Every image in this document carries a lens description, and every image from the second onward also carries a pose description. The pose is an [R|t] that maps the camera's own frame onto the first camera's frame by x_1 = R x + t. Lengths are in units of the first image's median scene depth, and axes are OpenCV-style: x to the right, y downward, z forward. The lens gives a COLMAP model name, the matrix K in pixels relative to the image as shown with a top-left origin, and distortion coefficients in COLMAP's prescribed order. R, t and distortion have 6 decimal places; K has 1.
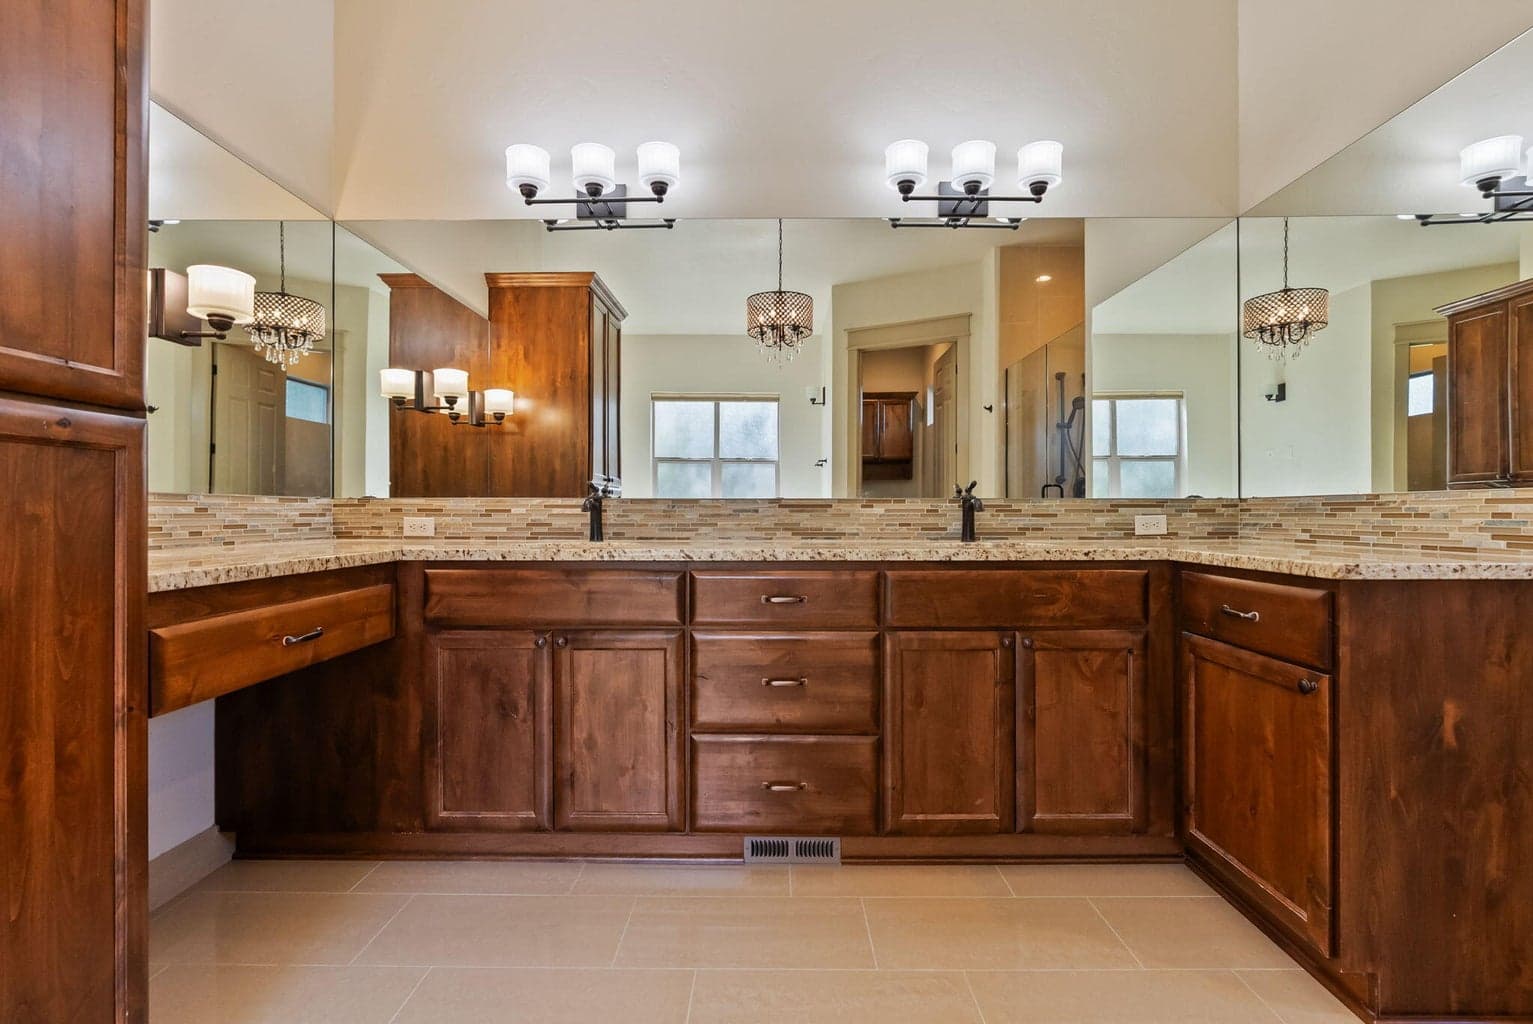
lens RADIAL K [[710.3, 0, 763.0], [0, 710.3, 507.4], [0, 0, 1]] dist [-0.004818, 0.001206]
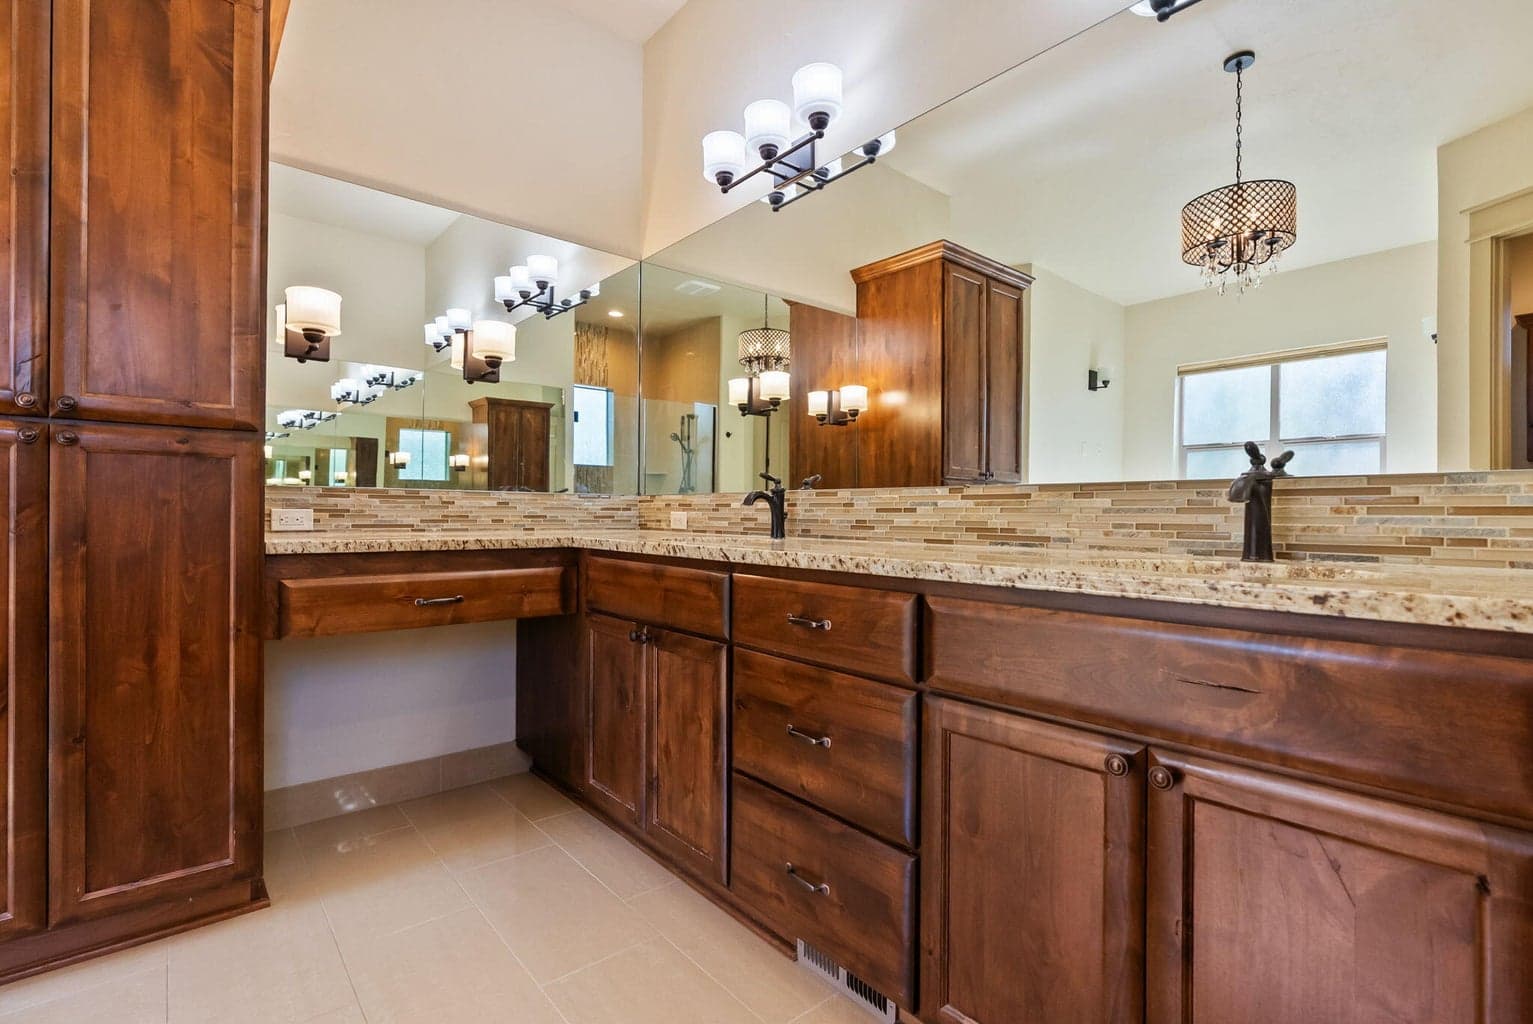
lens RADIAL K [[710.3, 0, 763.0], [0, 710.3, 513.3], [0, 0, 1]] dist [-0.004818, 0.001206]
pose [[0.650864, 0.004498, -0.759181, 0.552727], [-0.004323, 0.999988, 0.002218, 0.016999], [0.759182, 0.001838, 0.650876, 0.494398]]
